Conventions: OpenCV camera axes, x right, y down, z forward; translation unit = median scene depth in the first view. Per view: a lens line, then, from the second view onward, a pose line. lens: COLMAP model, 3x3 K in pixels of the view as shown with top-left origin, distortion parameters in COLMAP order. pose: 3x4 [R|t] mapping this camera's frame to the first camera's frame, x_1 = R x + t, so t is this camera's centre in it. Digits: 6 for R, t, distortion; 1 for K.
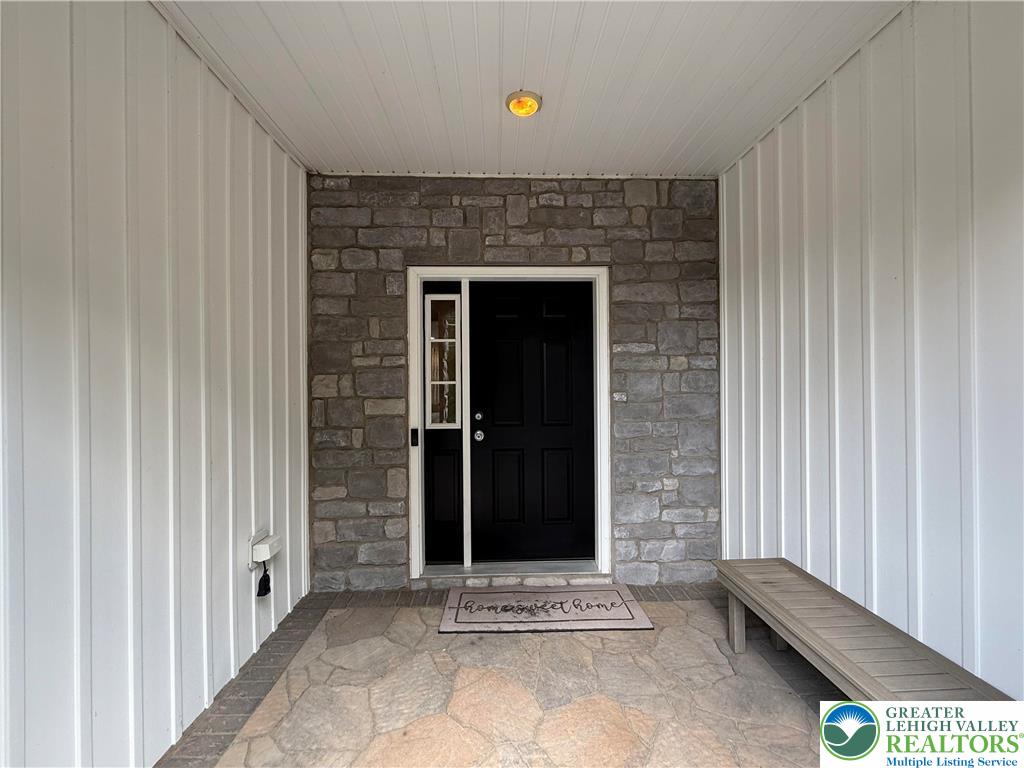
lens RADIAL K [[410.4, 0, 507.6], [0, 410.4, 382.0], [0, 0, 1]] dist [-0.001214, -0.000223]
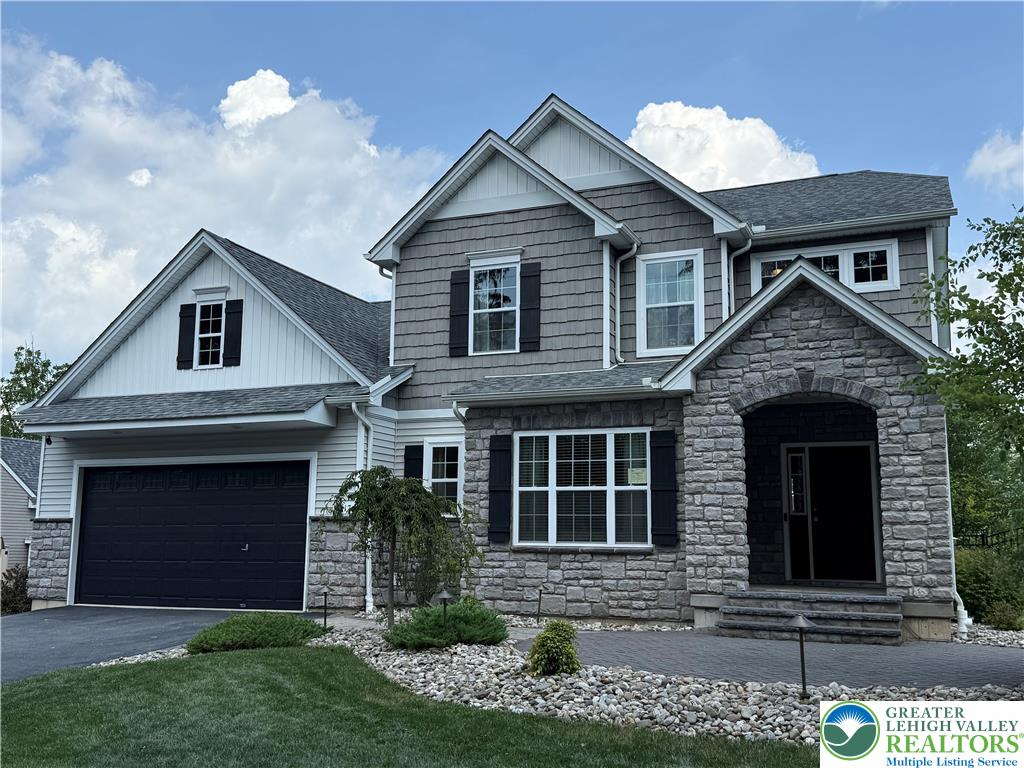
lens RADIAL K [[1006.8, 0, 507.9], [0, 1006.8, 384.7], [0, 0, 1]] dist [0.085809, 0.000000]
pose [[0.908401, -0.047741, -0.415364, 0.749127], [-0.020248, 0.987271, -0.157755, 0.326374], [0.417608, 0.151715, 0.895871, -4.803154]]
